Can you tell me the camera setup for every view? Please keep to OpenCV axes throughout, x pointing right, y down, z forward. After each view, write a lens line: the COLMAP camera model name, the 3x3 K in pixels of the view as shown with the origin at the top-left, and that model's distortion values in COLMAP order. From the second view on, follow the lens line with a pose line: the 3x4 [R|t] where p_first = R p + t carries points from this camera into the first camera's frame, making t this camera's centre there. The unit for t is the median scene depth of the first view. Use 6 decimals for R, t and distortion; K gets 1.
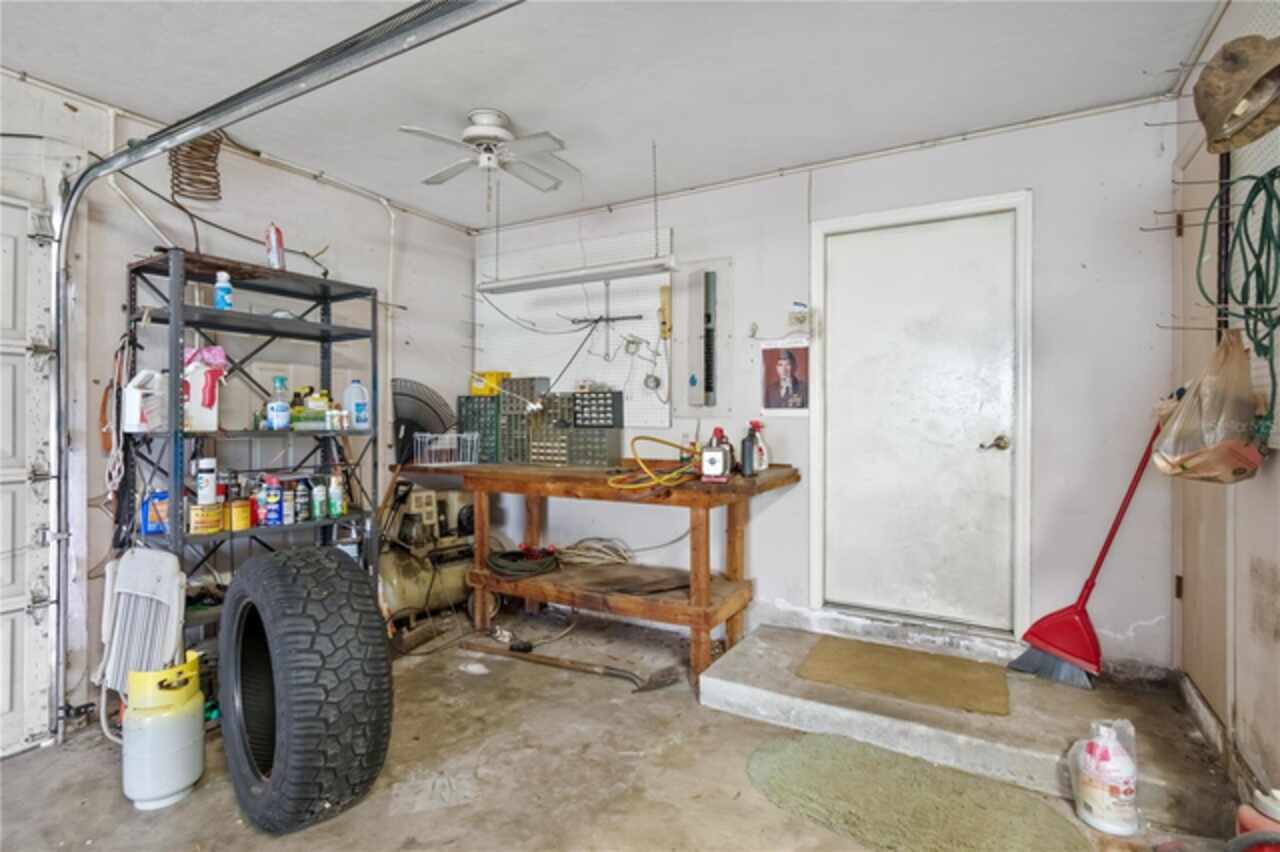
lens RADIAL K [[644.3, 0, 644.7], [0, 644.3, 432.5], [0, 0, 1]] dist [0.004434, 0.000668]
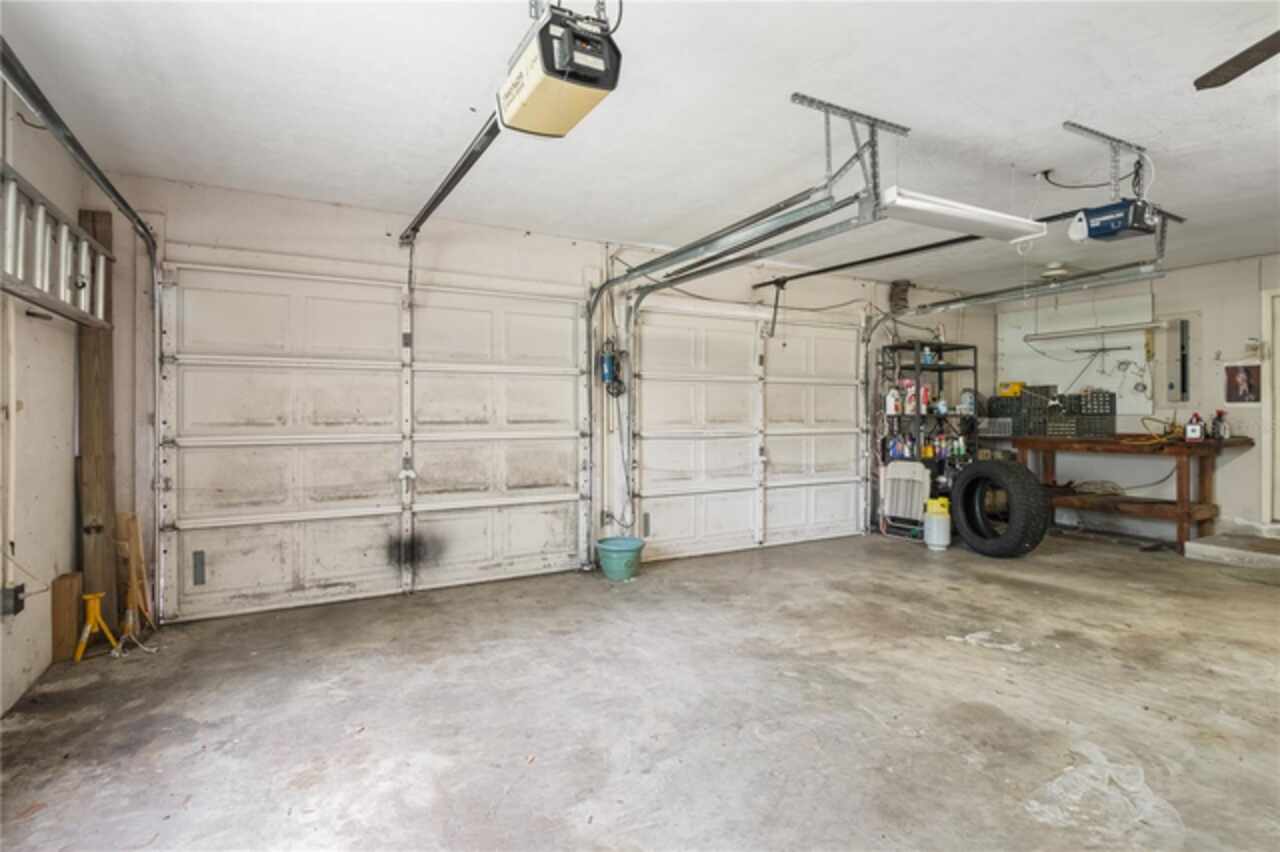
lens RADIAL K [[625.4, 0, 635.1], [0, 625.4, 420.1], [0, 0, 1]] dist [0.001689, -0.020403]
pose [[0.844993, 0.003234, -0.534767, -0.254397], [-0.011934, 0.999847, -0.012811, 0.047148], [0.534643, 0.017207, 0.844903, -1.153291]]
